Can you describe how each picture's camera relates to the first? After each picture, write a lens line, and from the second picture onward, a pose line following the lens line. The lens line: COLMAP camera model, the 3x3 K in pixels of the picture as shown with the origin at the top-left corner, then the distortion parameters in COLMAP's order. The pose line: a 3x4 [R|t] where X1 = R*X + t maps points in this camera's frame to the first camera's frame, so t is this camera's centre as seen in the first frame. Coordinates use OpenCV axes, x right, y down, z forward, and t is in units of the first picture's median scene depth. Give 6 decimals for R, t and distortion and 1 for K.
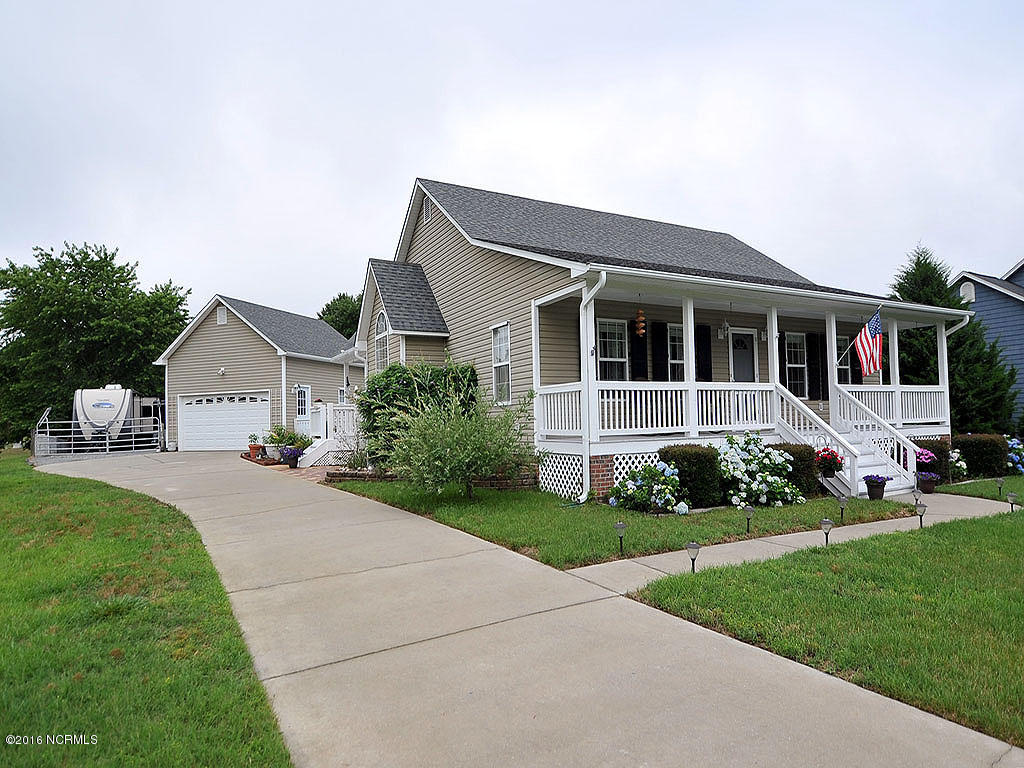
lens RADIAL K [[575.4, 0, 508.8], [0, 575.4, 383.0], [0, 0, 1]] dist [-0.001332, -0.000213]
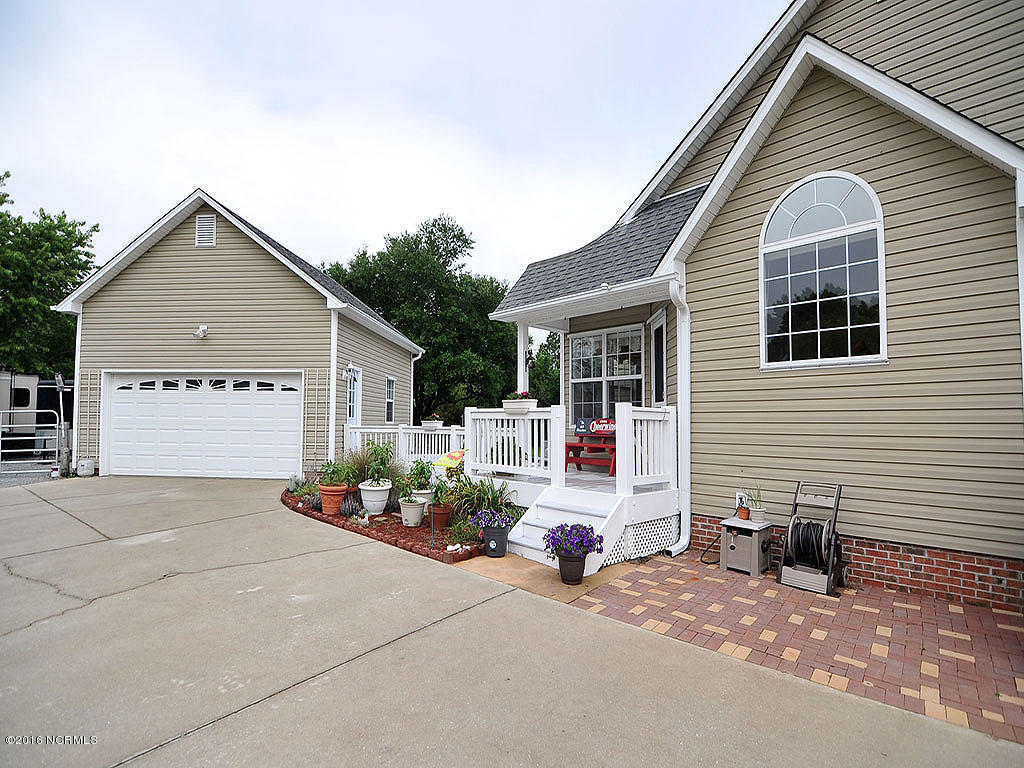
lens RADIAL K [[497.0, 0, 512.8], [0, 497.0, 391.5], [0, 0, 1]] dist [-0.003826, -0.001343]
pose [[0.969497, 0.047275, 0.240500, -0.314880], [-0.049261, 0.998783, 0.002250, 0.019980], [-0.240101, -0.014028, 0.970647, 0.458668]]
